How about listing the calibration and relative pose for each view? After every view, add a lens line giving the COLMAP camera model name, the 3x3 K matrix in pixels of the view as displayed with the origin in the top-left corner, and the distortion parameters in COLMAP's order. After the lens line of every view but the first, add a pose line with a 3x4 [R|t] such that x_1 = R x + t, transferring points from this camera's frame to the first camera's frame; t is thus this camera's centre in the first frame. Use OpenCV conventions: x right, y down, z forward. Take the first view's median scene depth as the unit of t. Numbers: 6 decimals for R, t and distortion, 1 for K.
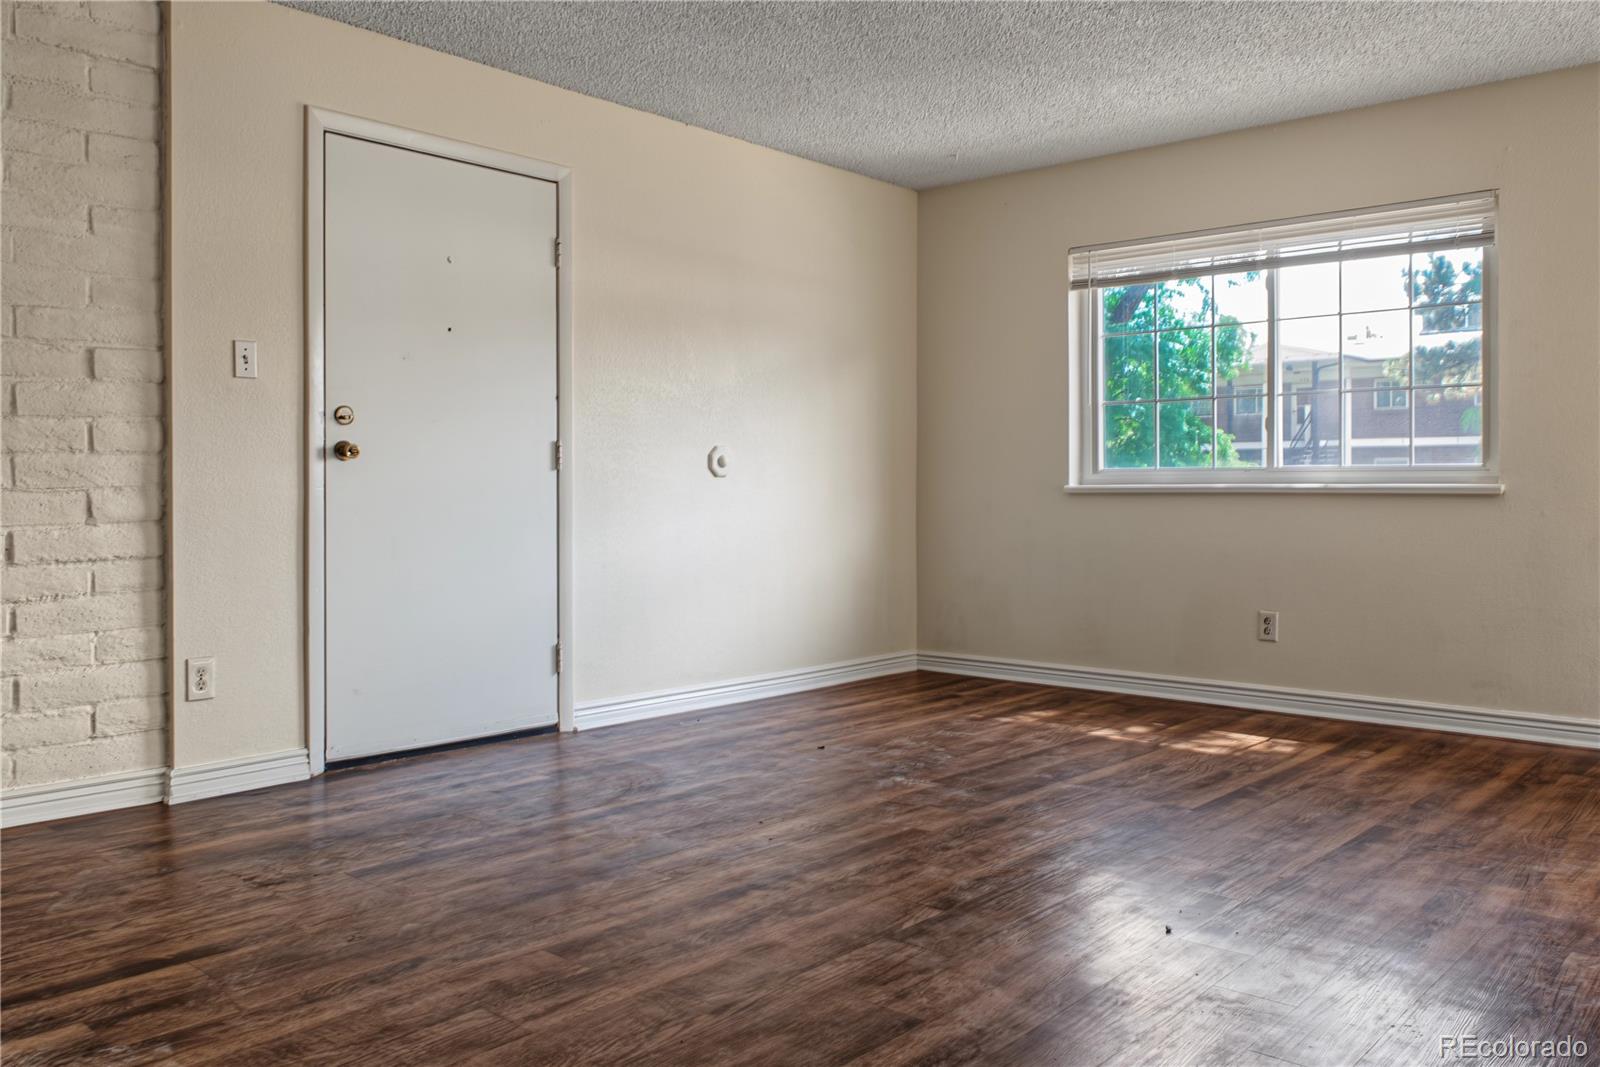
lens RADIAL K [[1296.5, 0, 800.0], [0, 1296.5, 533.5], [0, 0, 1]] dist [0.001298, 0.004259]
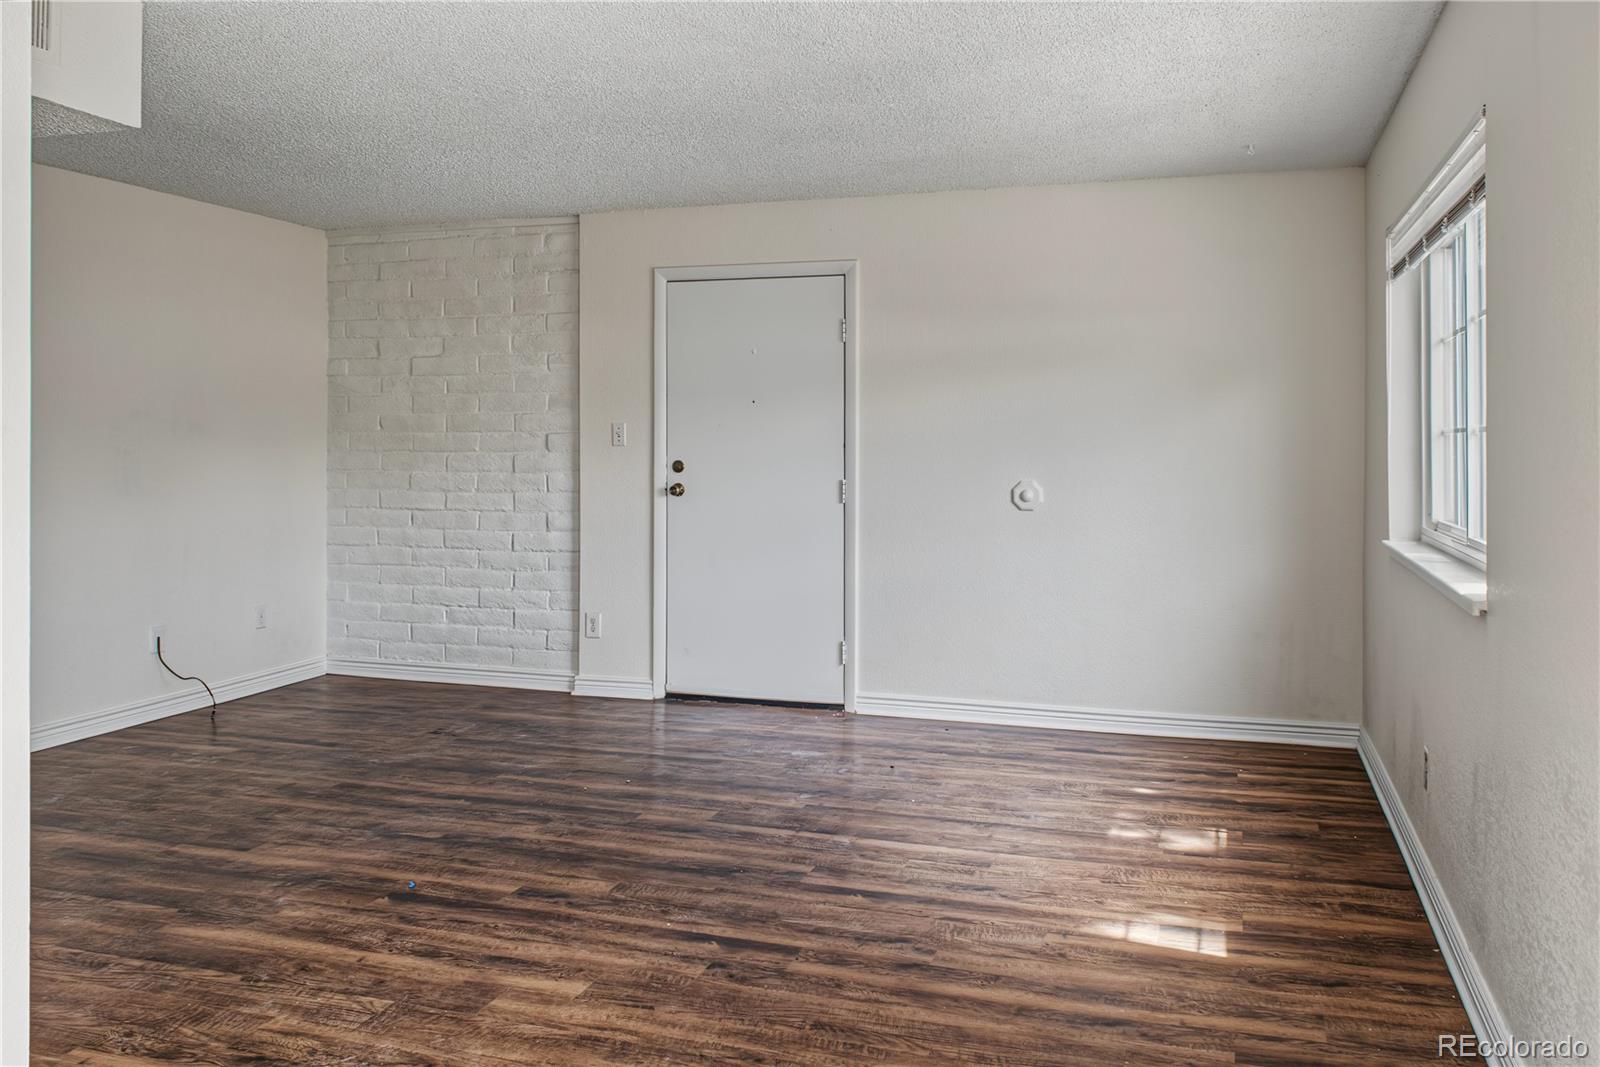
lens RADIAL K [[1300.3, 0, 797.2], [0, 1300.3, 500.2], [0, 0, 1]] dist [0.002821, -0.010730]
pose [[0.385500, 0.043548, -0.921679, 1.170592], [-0.031433, 0.998926, 0.034051, -0.114069], [0.922172, 0.015845, 0.386455, 0.577598]]
